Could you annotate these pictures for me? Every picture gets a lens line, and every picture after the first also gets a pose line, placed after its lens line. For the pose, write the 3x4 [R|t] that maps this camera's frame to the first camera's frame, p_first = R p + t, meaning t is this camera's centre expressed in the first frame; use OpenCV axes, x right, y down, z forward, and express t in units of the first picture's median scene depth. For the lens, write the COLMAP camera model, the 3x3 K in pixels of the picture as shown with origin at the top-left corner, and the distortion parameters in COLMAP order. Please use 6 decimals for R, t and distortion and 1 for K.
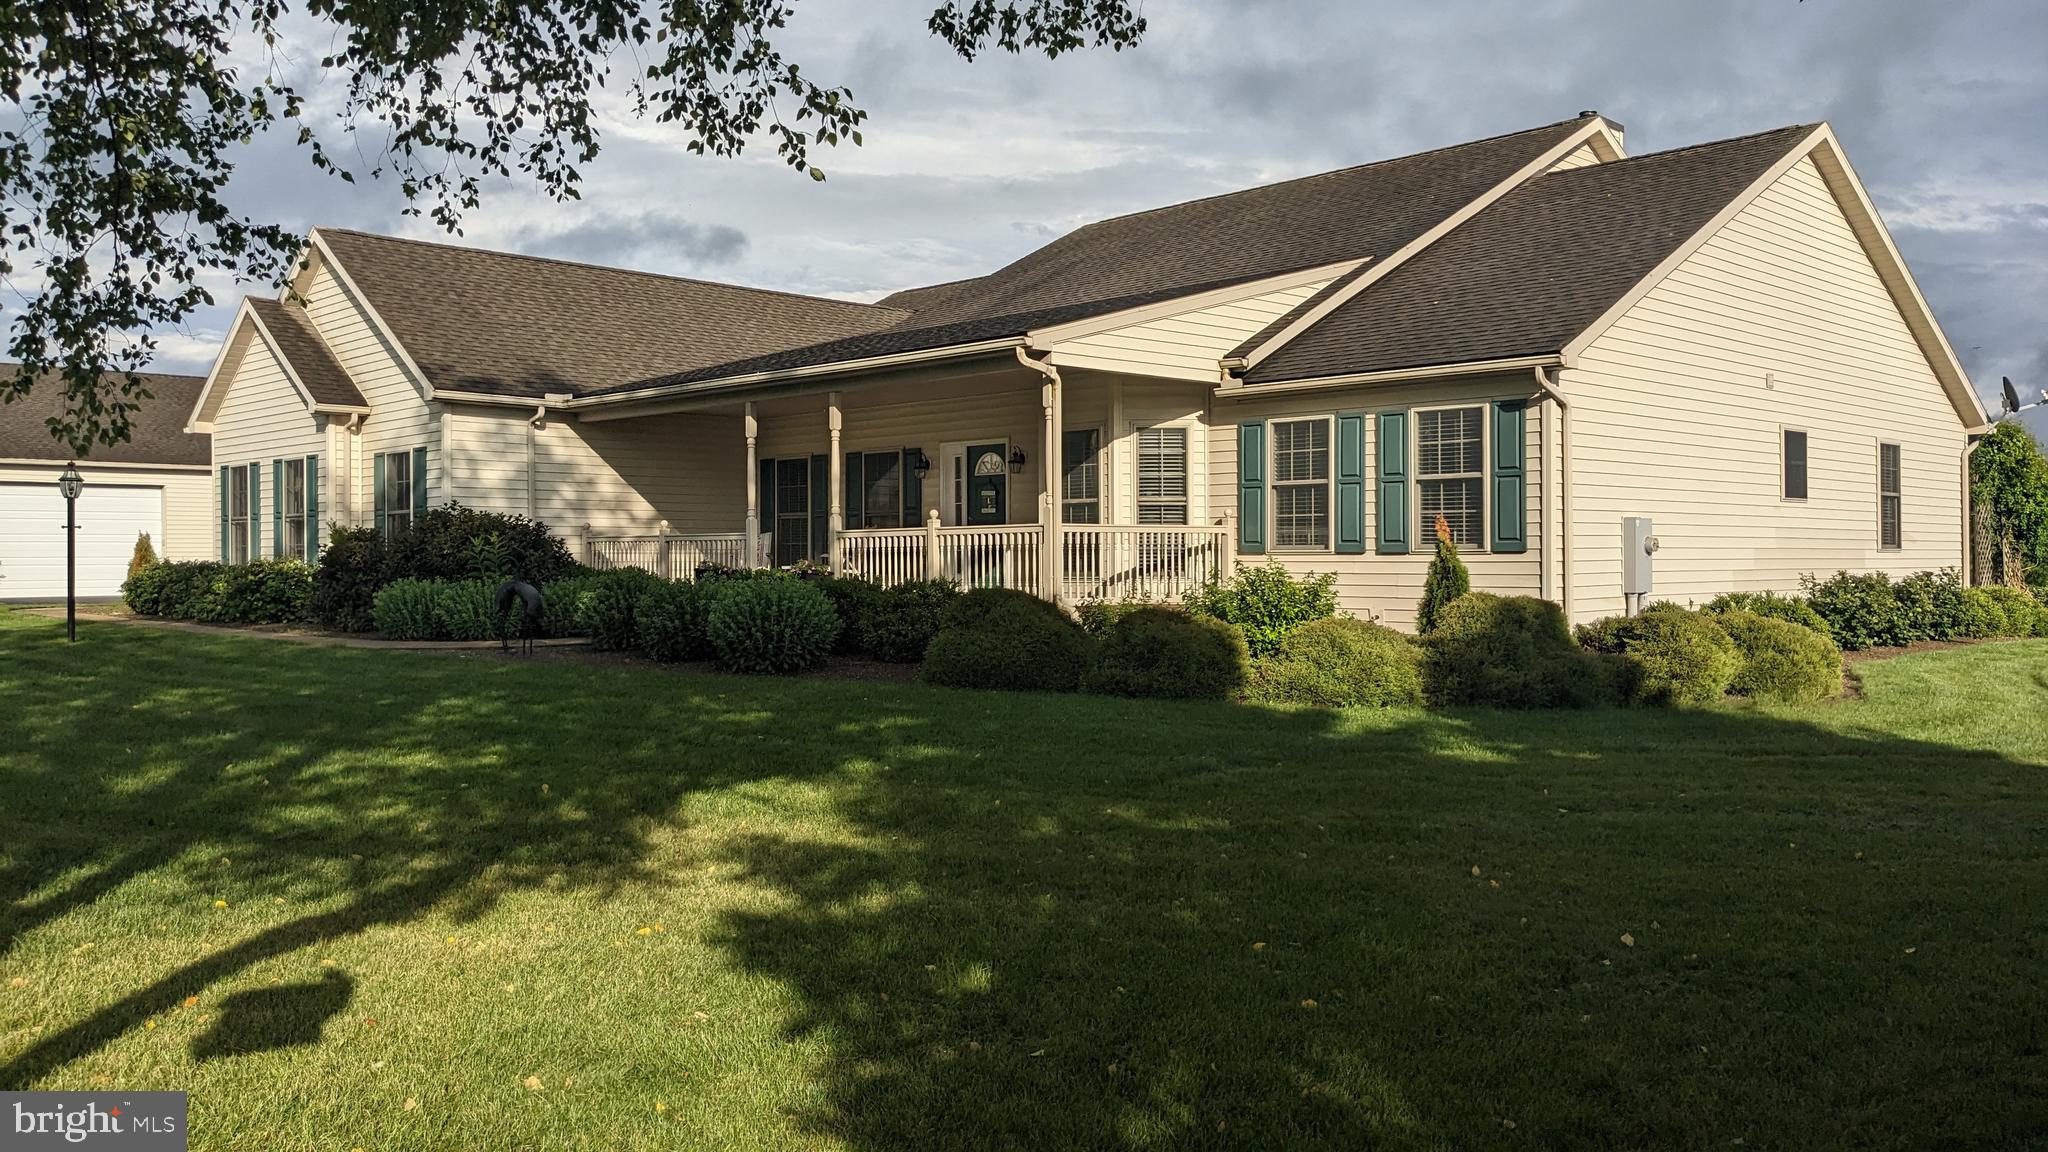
lens RADIAL K [[1607.1, 0, 1011.1], [0, 1607.1, 533.8], [0, 0, 1]] dist [0.059132, -0.075531]
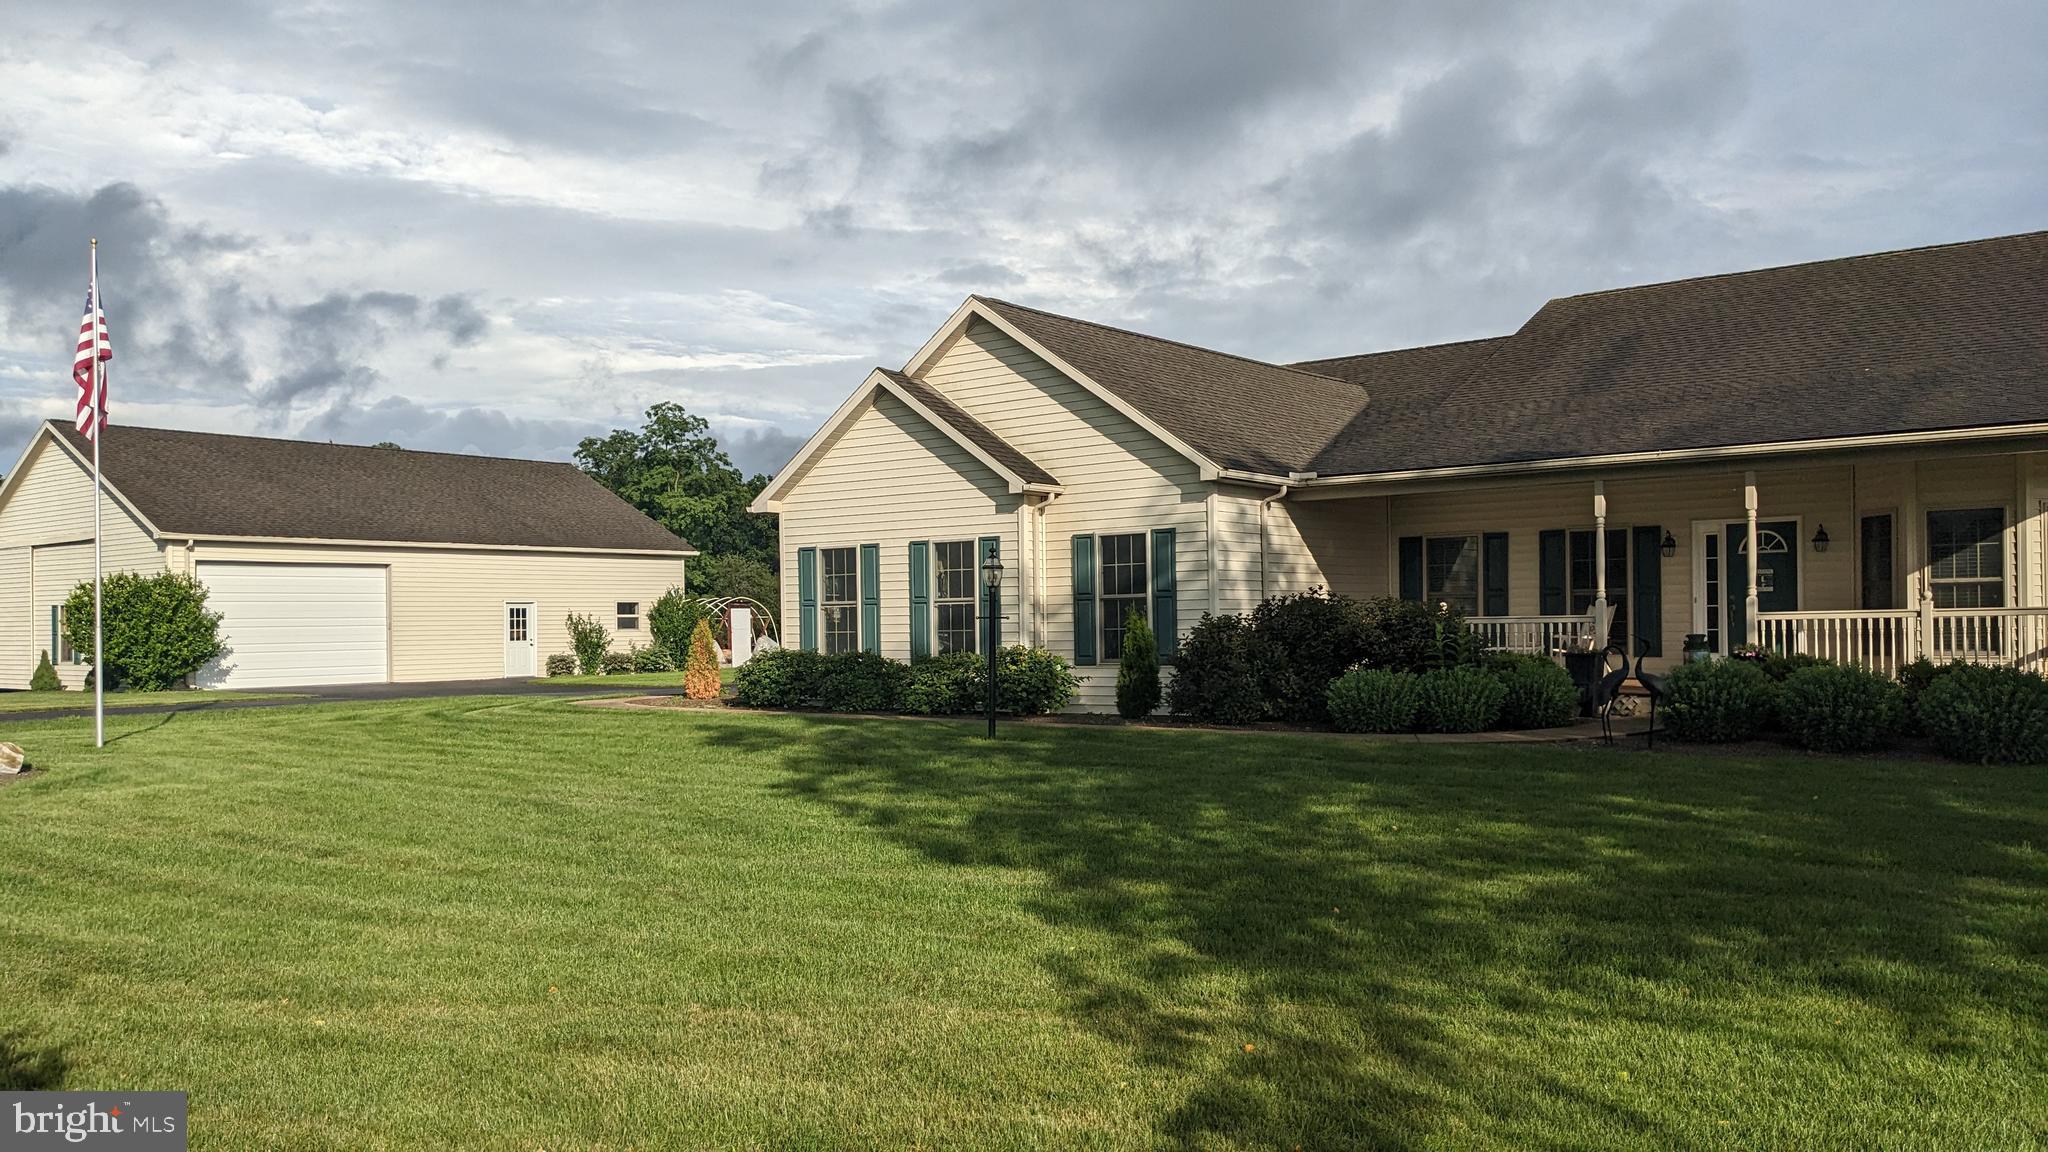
lens RADIAL K [[1607.1, 0, 1033.2], [0, 1607.1, 581.0], [0, 0, 1]] dist [0.059132, -0.075531]
pose [[0.990904, -0.009778, 0.134218, -0.595742], [0.010978, 0.999906, -0.008203, -0.016380], [-0.134125, 0.009602, 0.990918, 0.074597]]
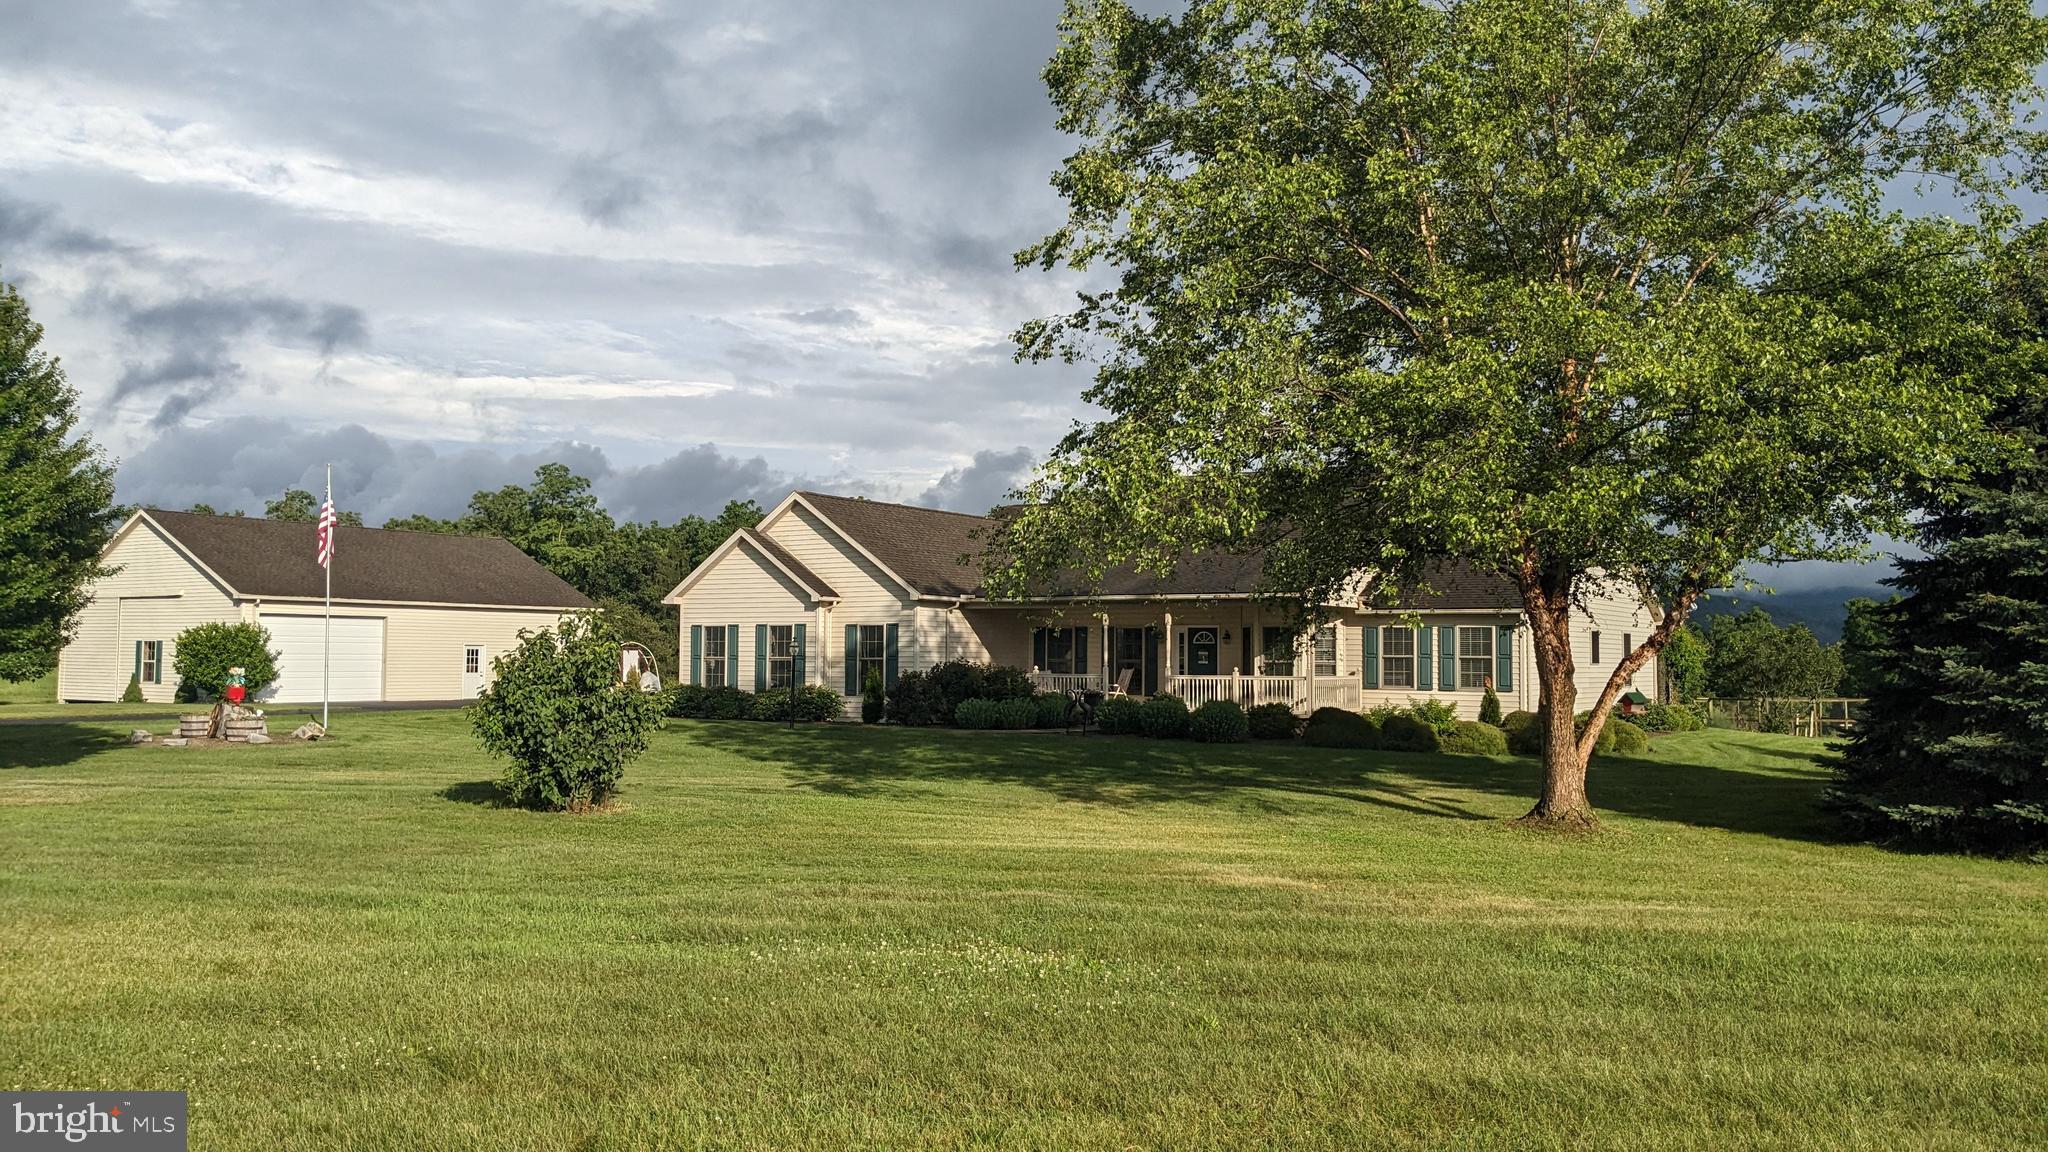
lens RADIAL K [[1607.1, 0, 1037.7], [0, 1607.1, 566.1], [0, 0, 1]] dist [0.059132, -0.075531]
pose [[0.974898, 0.020578, 0.221699, -0.633934], [-0.011970, 0.999124, -0.040102, -0.049596], [-0.222330, 0.036442, 0.974290, -0.816350]]
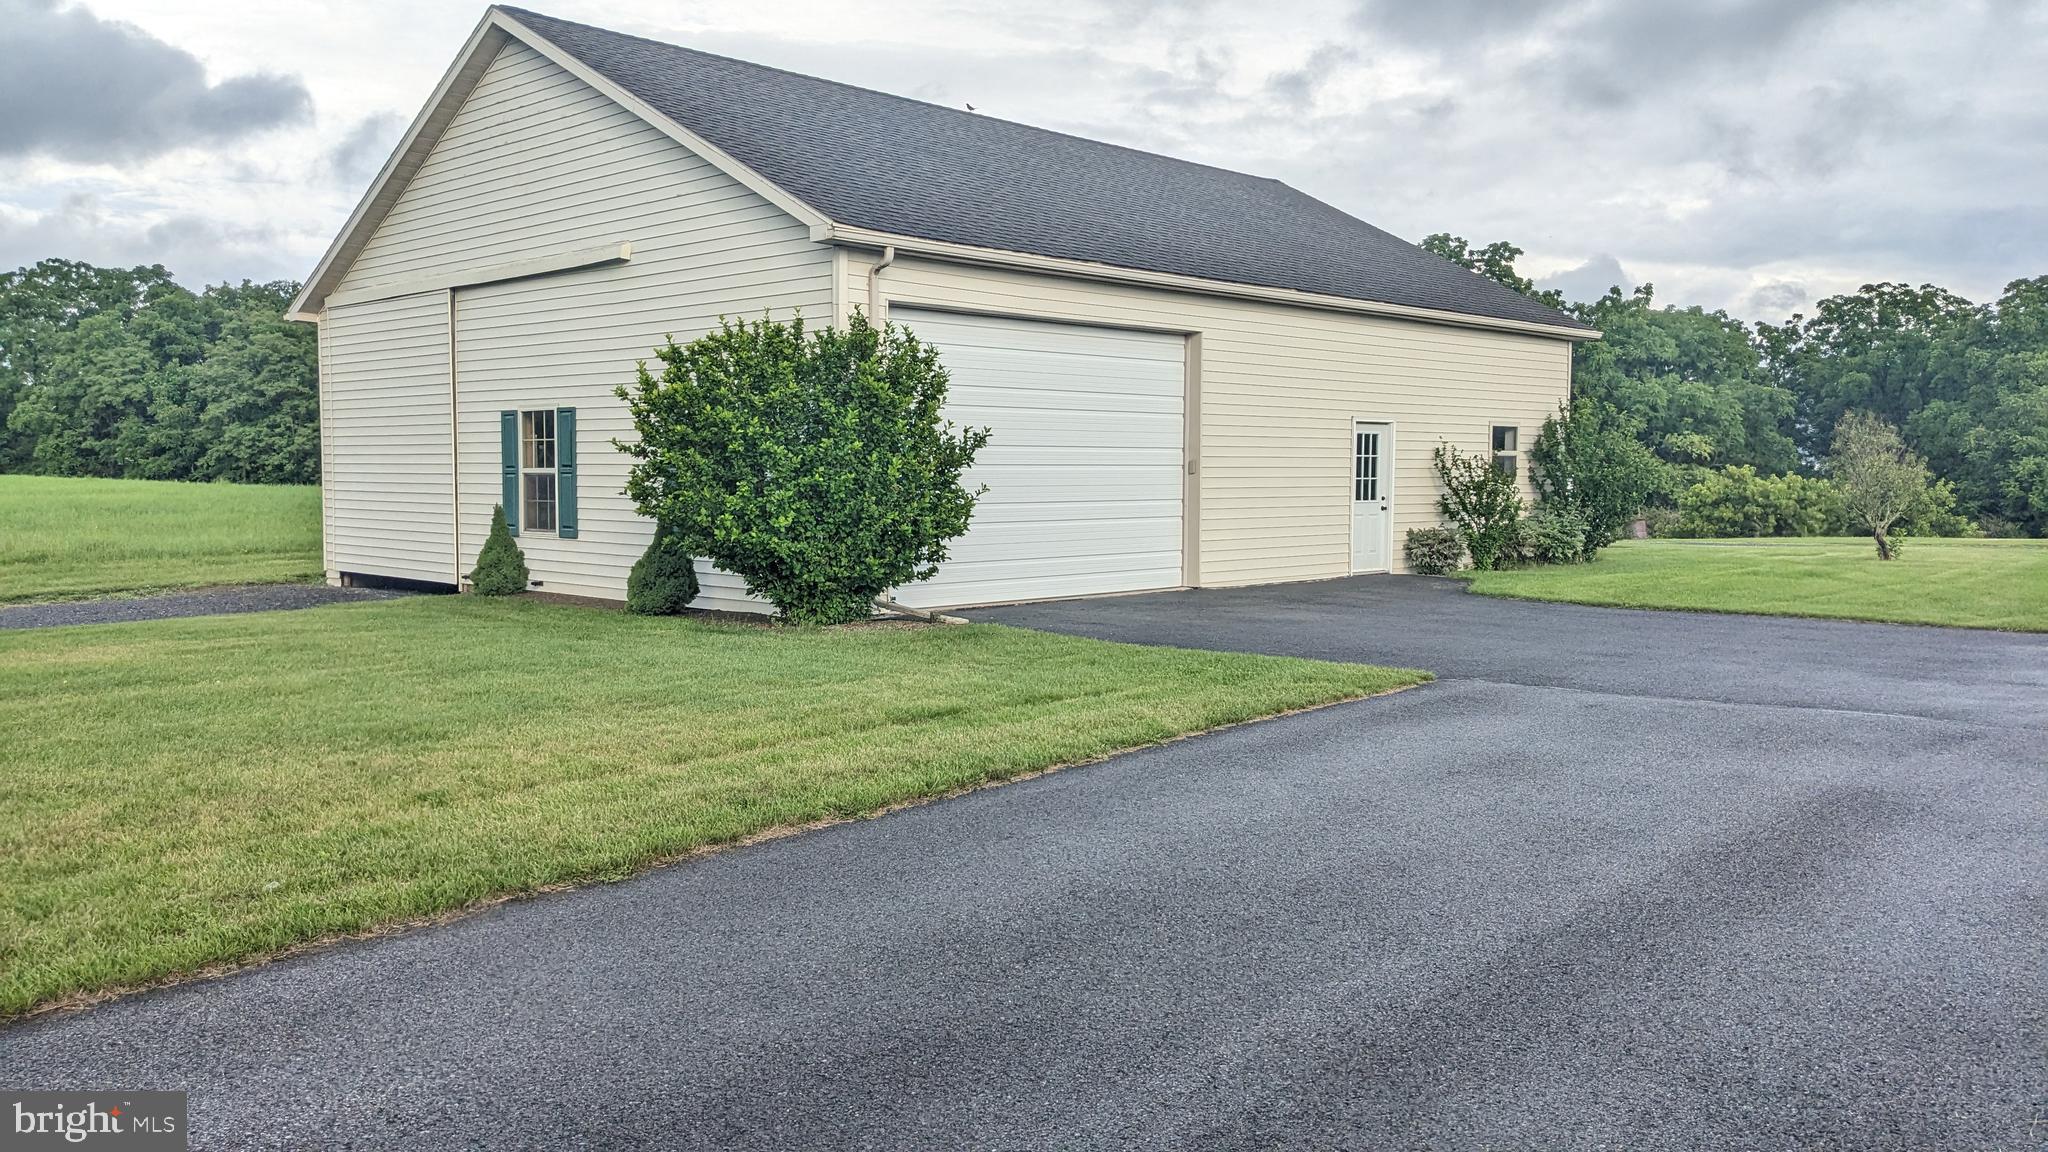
lens RADIAL K [[1607.1, 0, 1025.4], [0, 1607.1, 569.0], [0, 0, 1]] dist [0.059132, -0.075531]
pose [[0.999653, 0.000211, 0.026343, -1.217395], [-0.002271, 0.996936, 0.078194, 0.000134], [-0.026246, -0.078227, 0.996590, 1.213076]]
